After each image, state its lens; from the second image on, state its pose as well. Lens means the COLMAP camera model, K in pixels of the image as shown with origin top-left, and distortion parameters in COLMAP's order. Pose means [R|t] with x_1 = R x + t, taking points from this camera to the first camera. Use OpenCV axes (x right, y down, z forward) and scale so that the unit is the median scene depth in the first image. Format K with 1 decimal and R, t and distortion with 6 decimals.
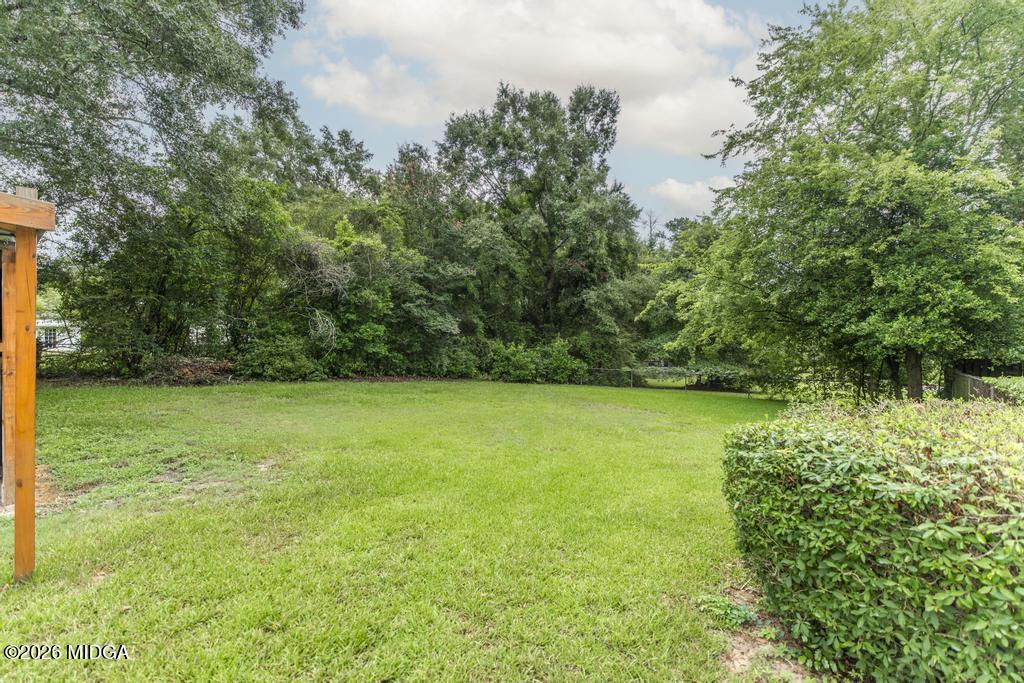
lens RADIAL K [[448.0, 0, 513.2], [0, 448.0, 338.9], [0, 0, 1]] dist [0.015314, 0.000354]
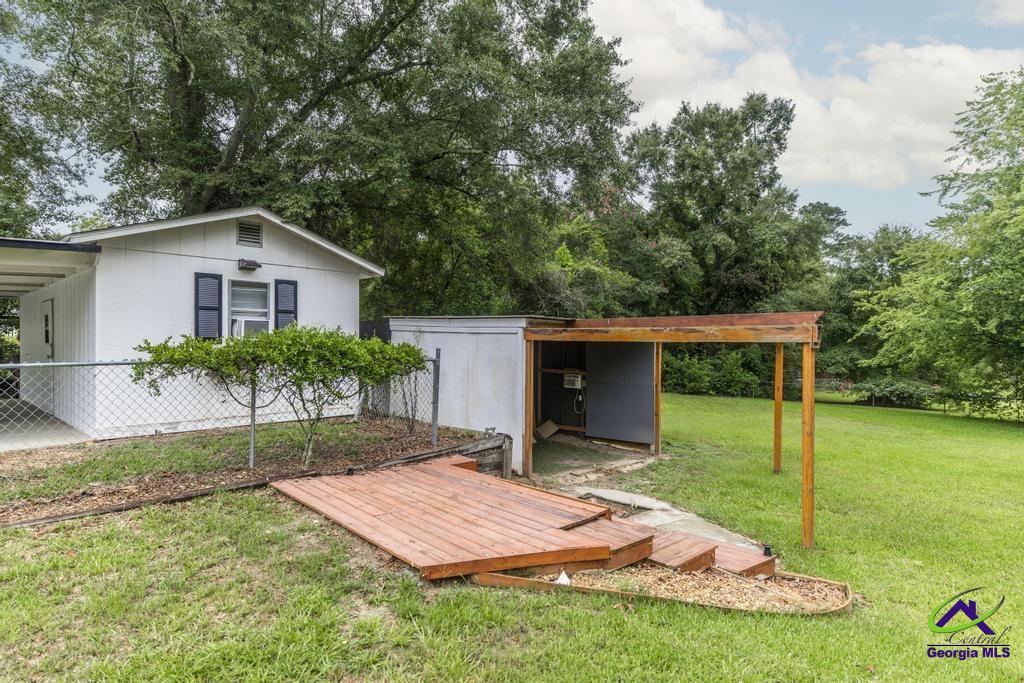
lens RADIAL K [[553.6, 0, 509.4], [0, 553.6, 341.1], [0, 0, 1]] dist [0.007235, 0.001078]
pose [[0.995314, 0.010926, -0.096081, -0.279699], [-0.009880, 0.999887, 0.011355, -0.033563], [0.096195, -0.010352, 0.995309, -0.285763]]
